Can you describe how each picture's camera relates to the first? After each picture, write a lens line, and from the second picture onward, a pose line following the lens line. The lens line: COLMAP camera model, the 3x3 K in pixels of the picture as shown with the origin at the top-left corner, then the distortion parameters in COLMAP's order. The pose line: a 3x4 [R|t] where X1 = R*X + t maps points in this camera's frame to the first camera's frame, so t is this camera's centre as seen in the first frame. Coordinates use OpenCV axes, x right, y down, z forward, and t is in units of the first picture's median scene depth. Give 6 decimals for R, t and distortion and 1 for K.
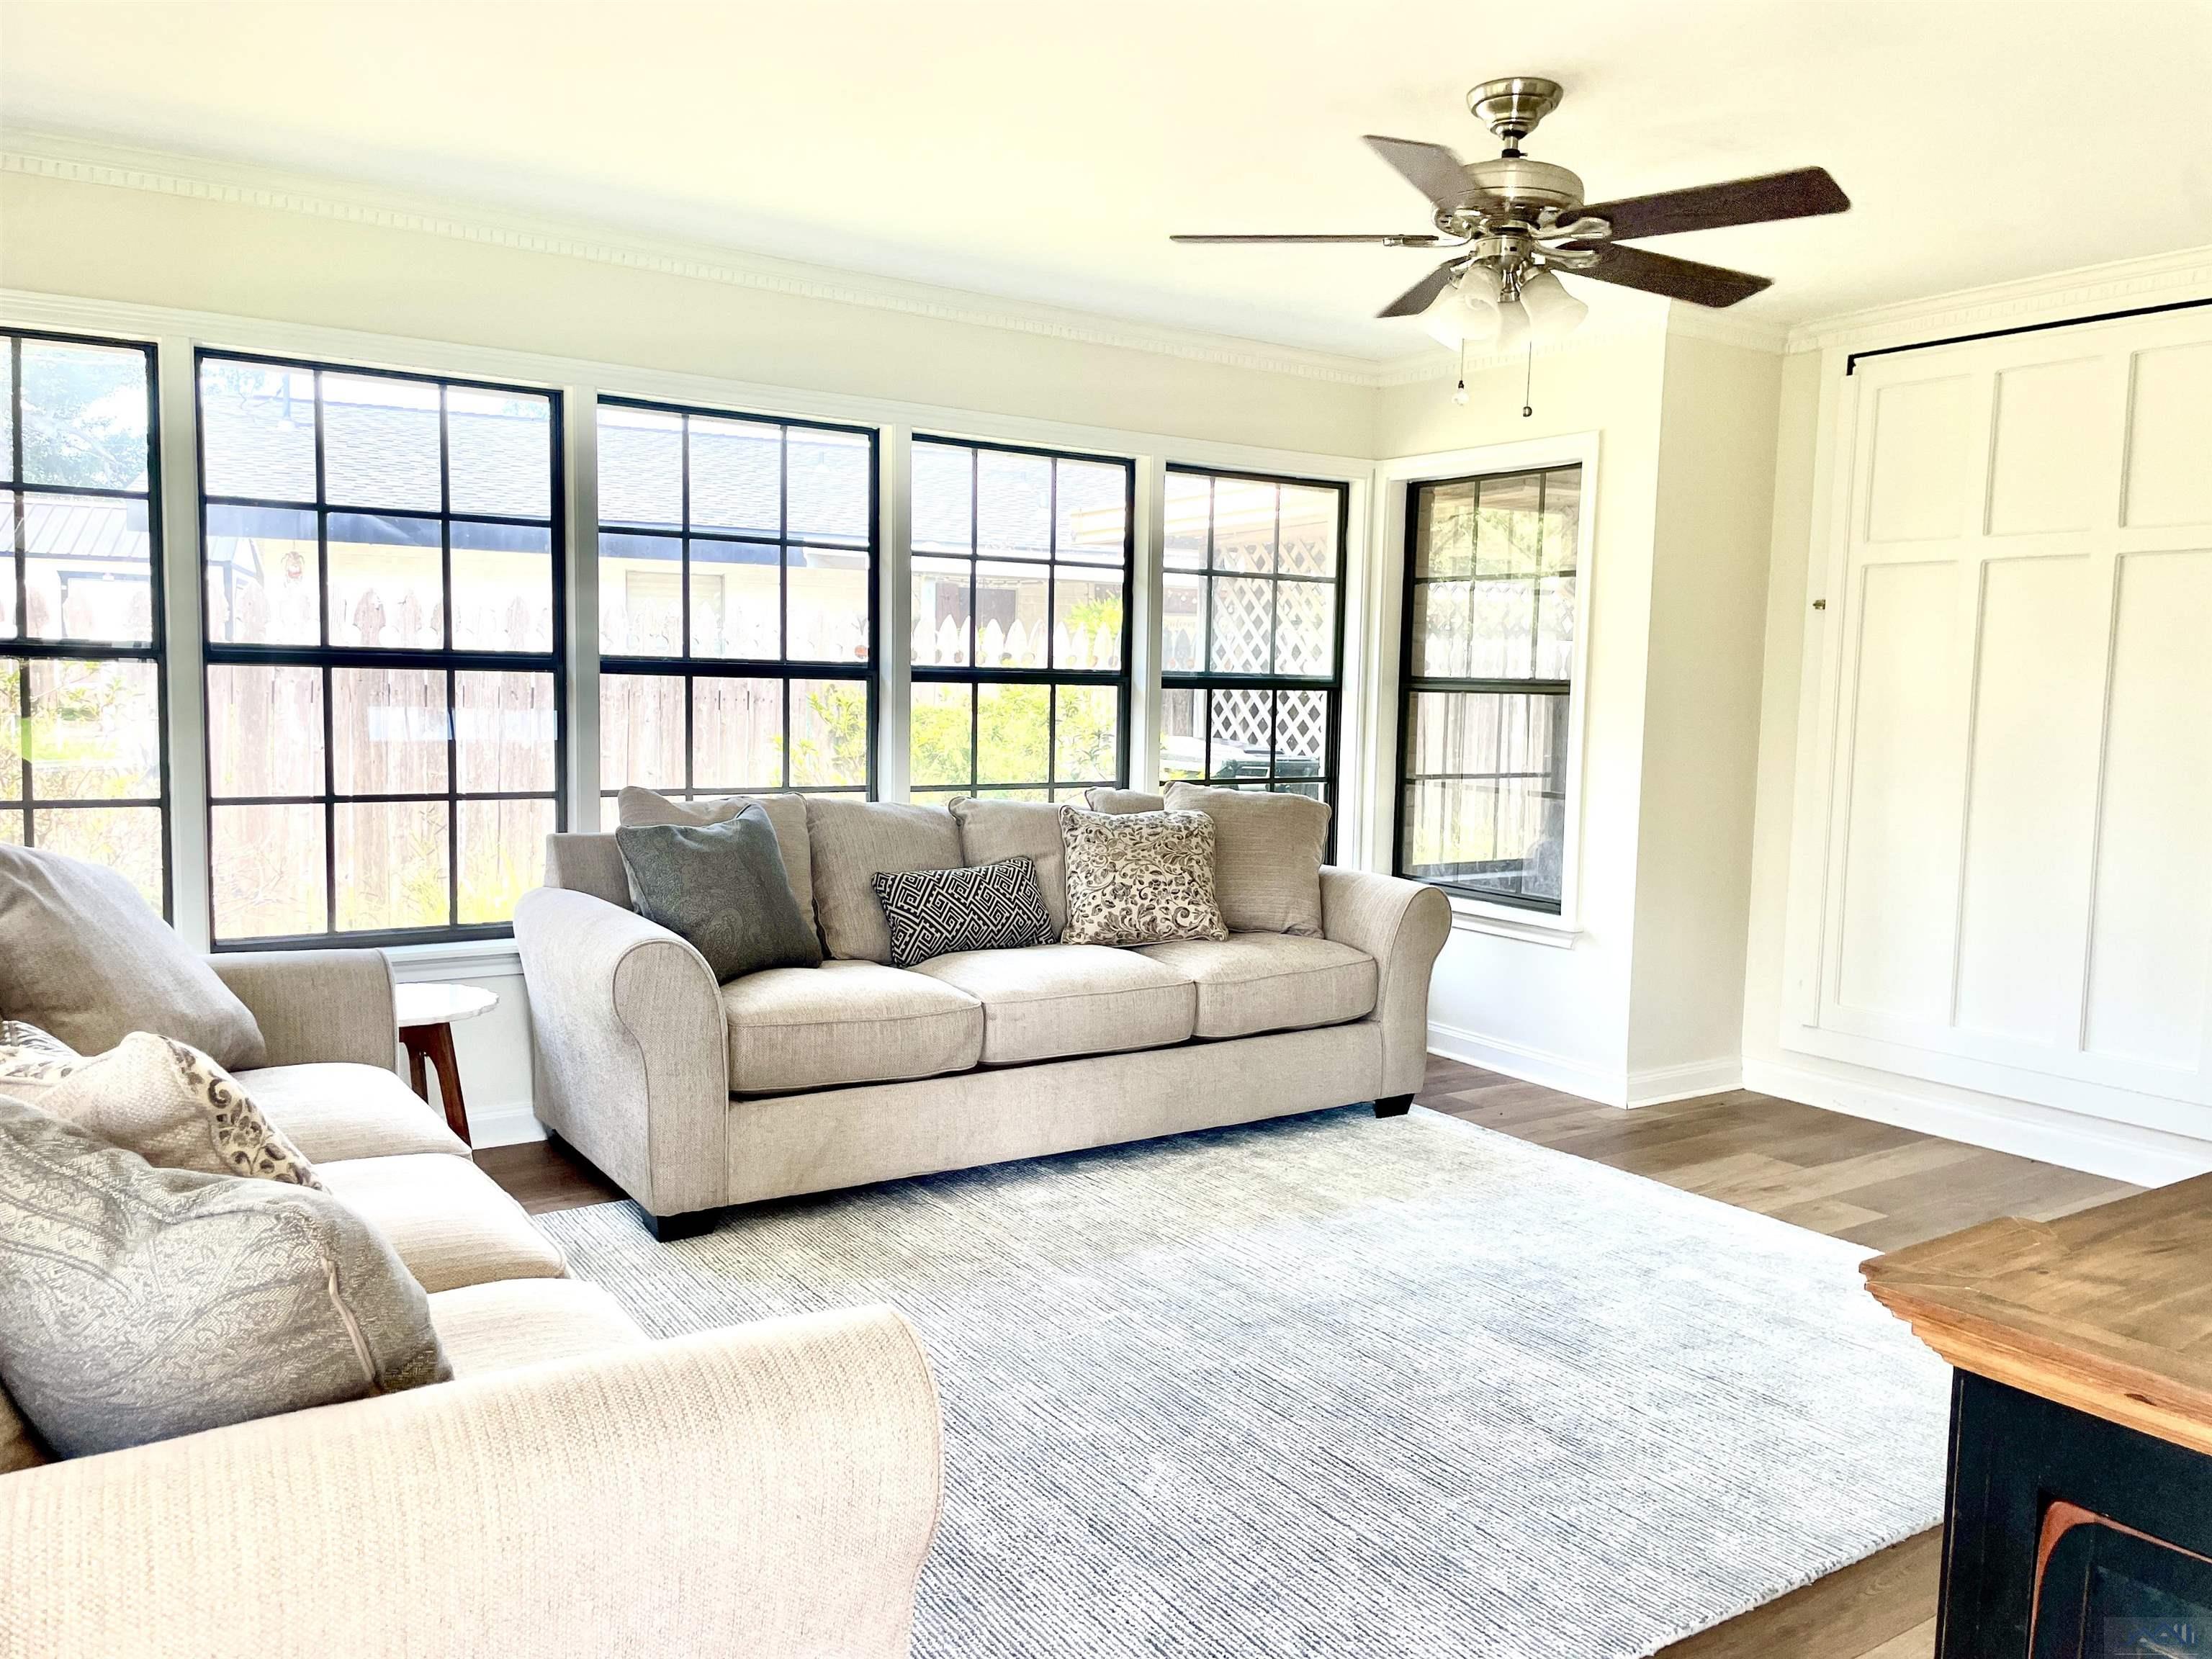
lens RADIAL K [[1702.6, 0, 1130.0], [0, 1702.6, 835.5], [0, 0, 1]] dist [0.068506, -0.082791]
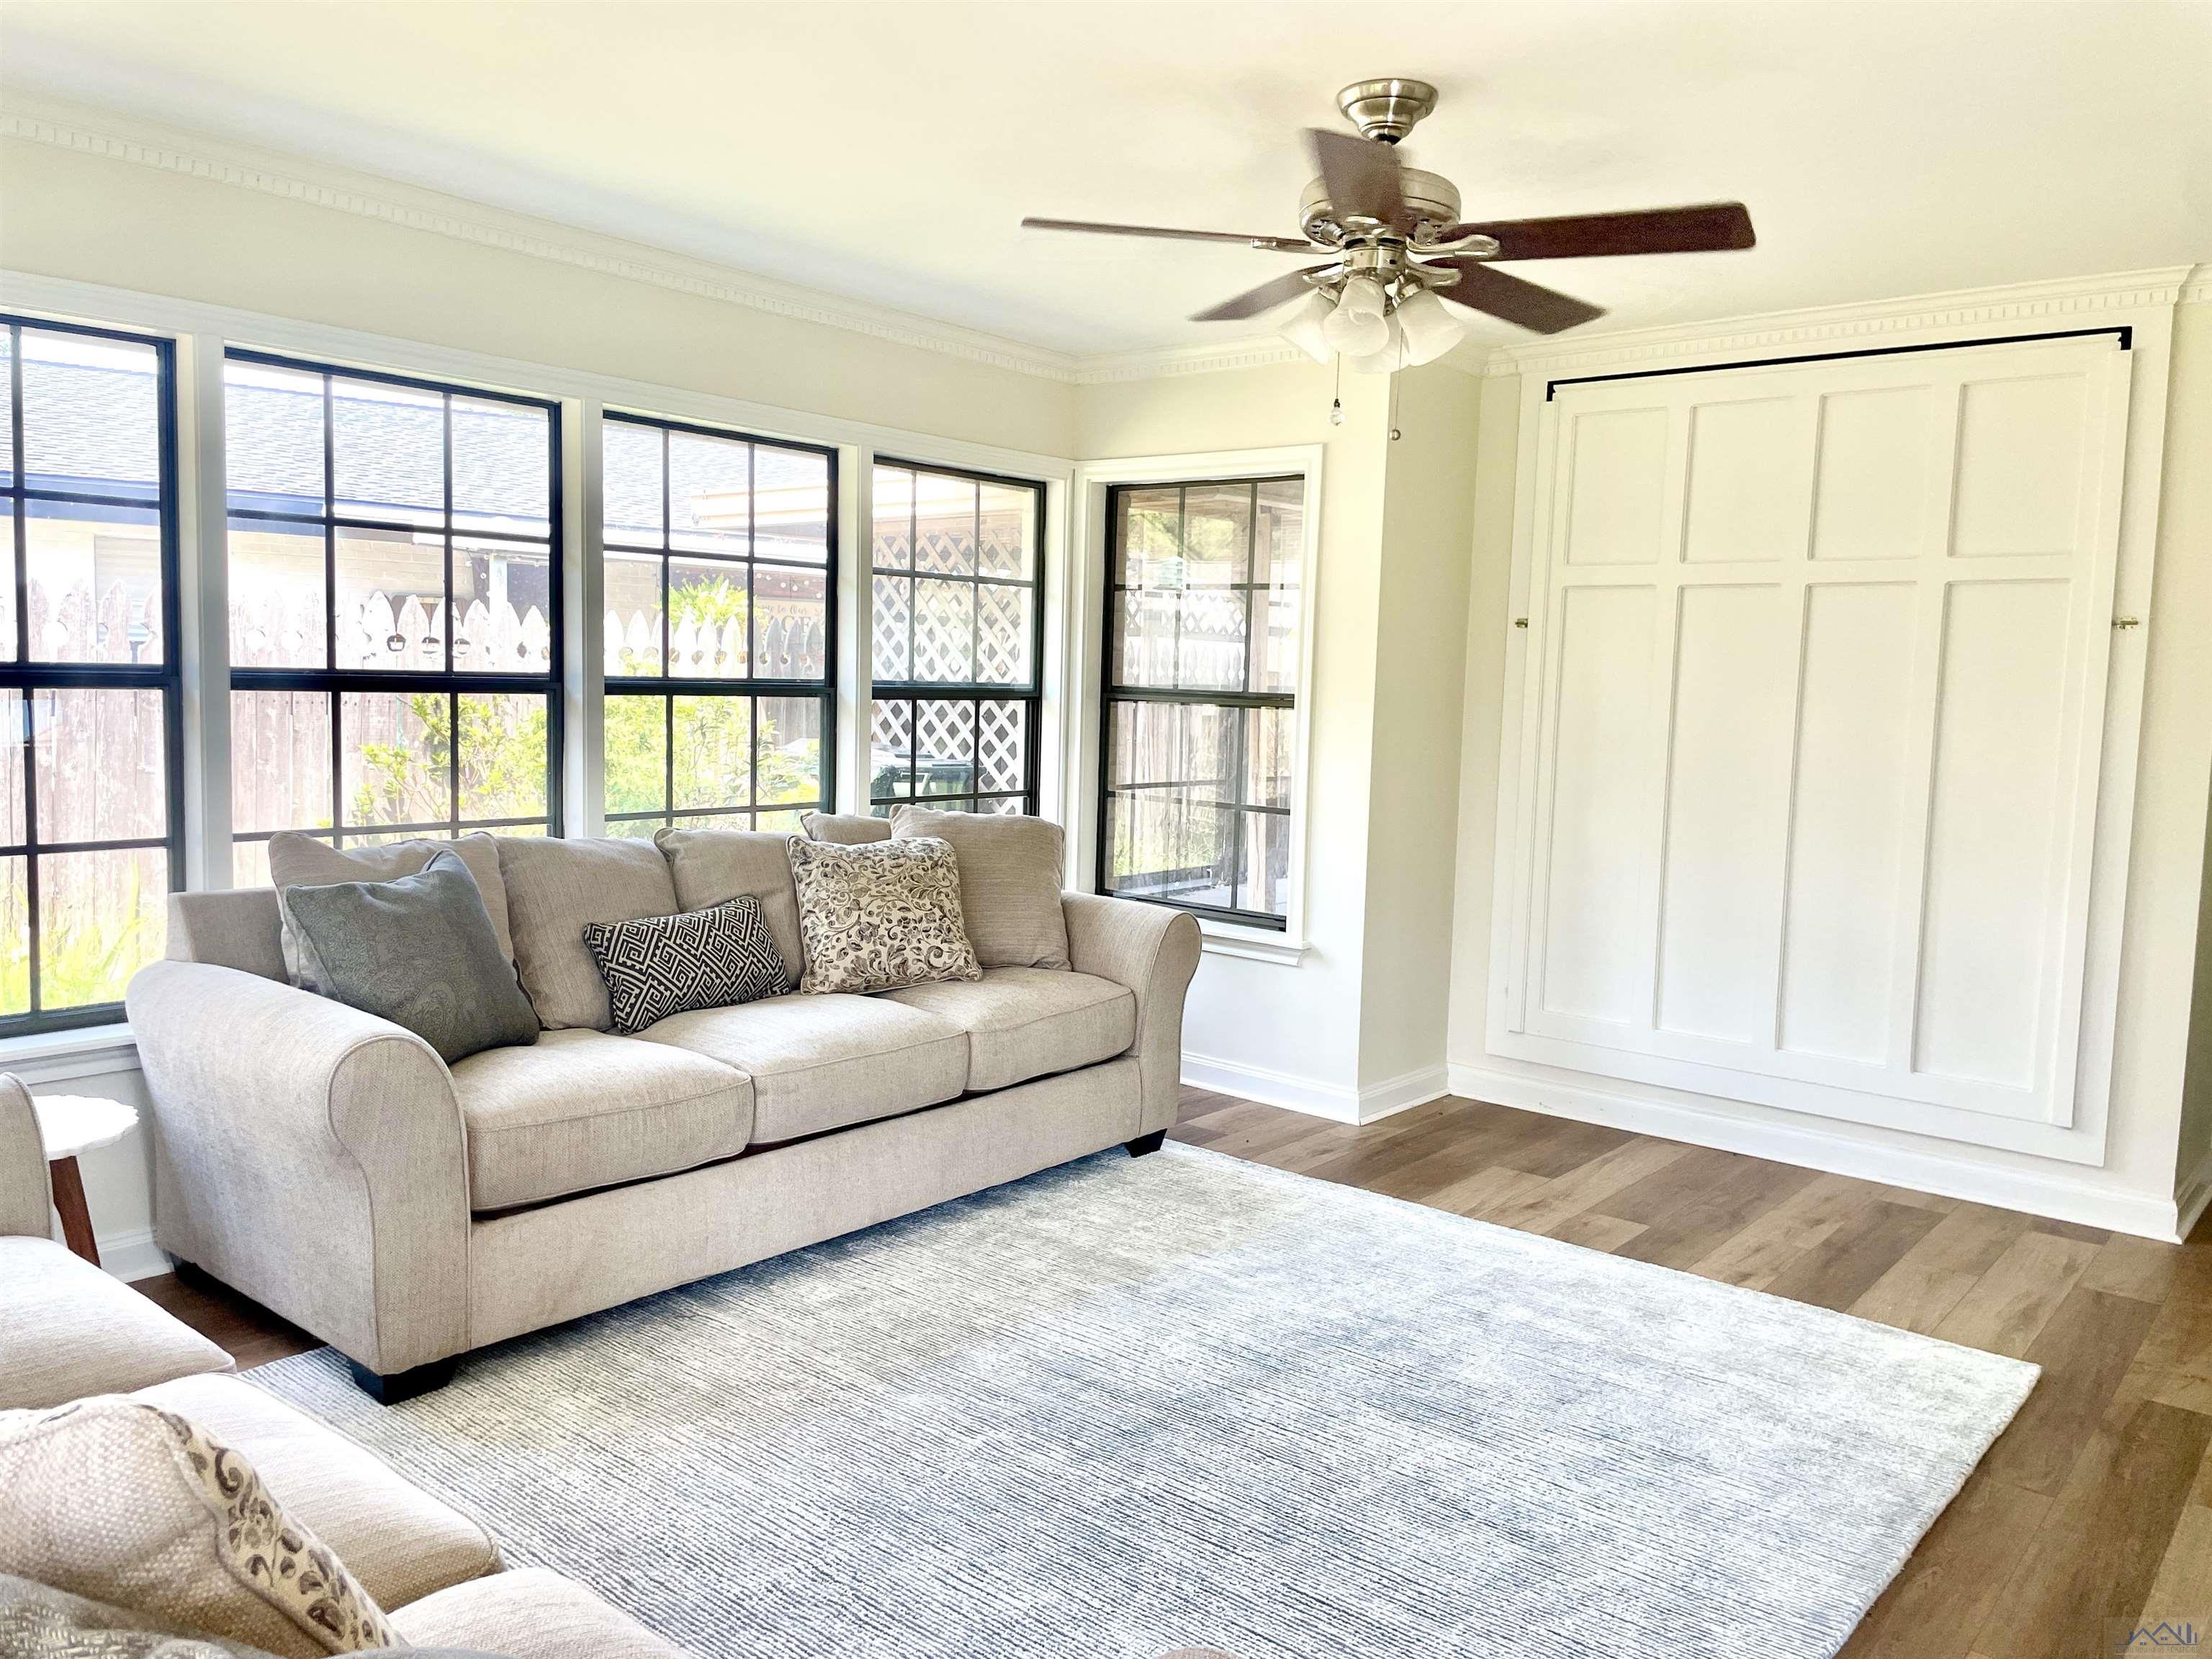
lens RADIAL K [[1702.6, 0, 1141.9], [0, 1702.6, 827.7], [0, 0, 1]] dist [0.068506, -0.082791]
pose [[0.958953, -0.019492, 0.282896, -0.128613], [0.017193, 0.999796, 0.010607, -0.031501], [-0.283045, -0.005307, 0.959092, 0.097826]]
